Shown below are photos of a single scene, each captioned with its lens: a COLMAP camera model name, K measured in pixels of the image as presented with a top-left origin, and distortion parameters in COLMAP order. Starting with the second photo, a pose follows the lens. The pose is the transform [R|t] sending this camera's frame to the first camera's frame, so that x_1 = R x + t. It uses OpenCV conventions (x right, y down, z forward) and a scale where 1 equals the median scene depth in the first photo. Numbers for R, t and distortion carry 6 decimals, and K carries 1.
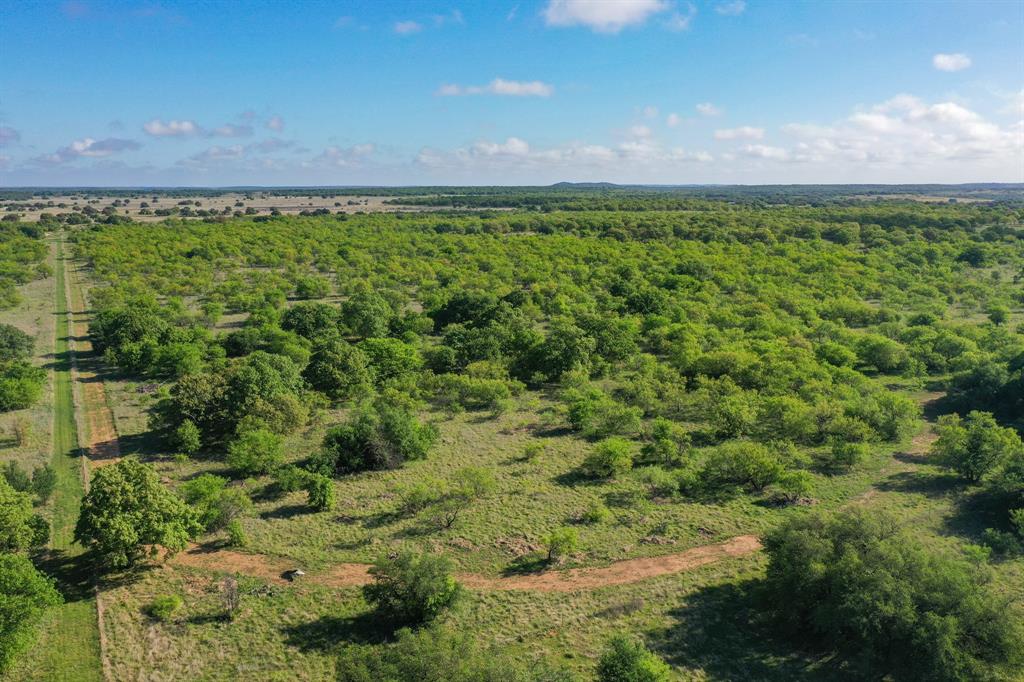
lens RADIAL K [[832.7, 0, 516.0], [0, 832.7, 342.9], [0, 0, 1]] dist [0.003653, 0.002338]
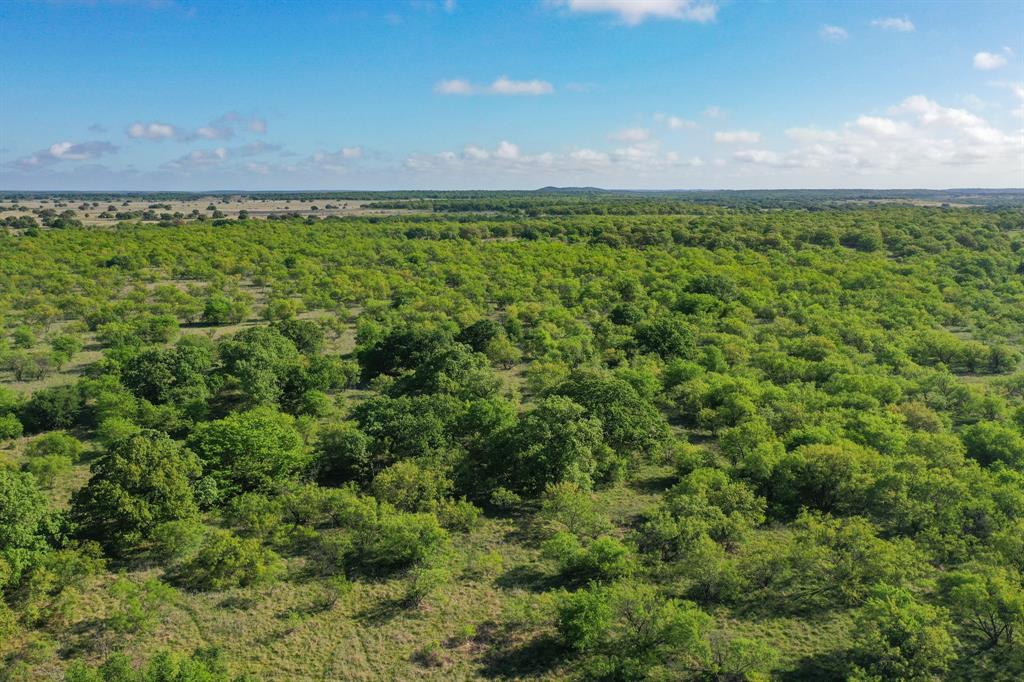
lens RADIAL K [[832.7, 0, 508.4], [0, 832.7, 338.9], [0, 0, 1]] dist [0.003653, 0.002338]
pose [[0.999970, 0.000307, 0.007680, 0.007990], [-0.000228, 0.999946, -0.010377, -0.018665], [-0.007683, 0.010375, 0.999917, 0.133314]]
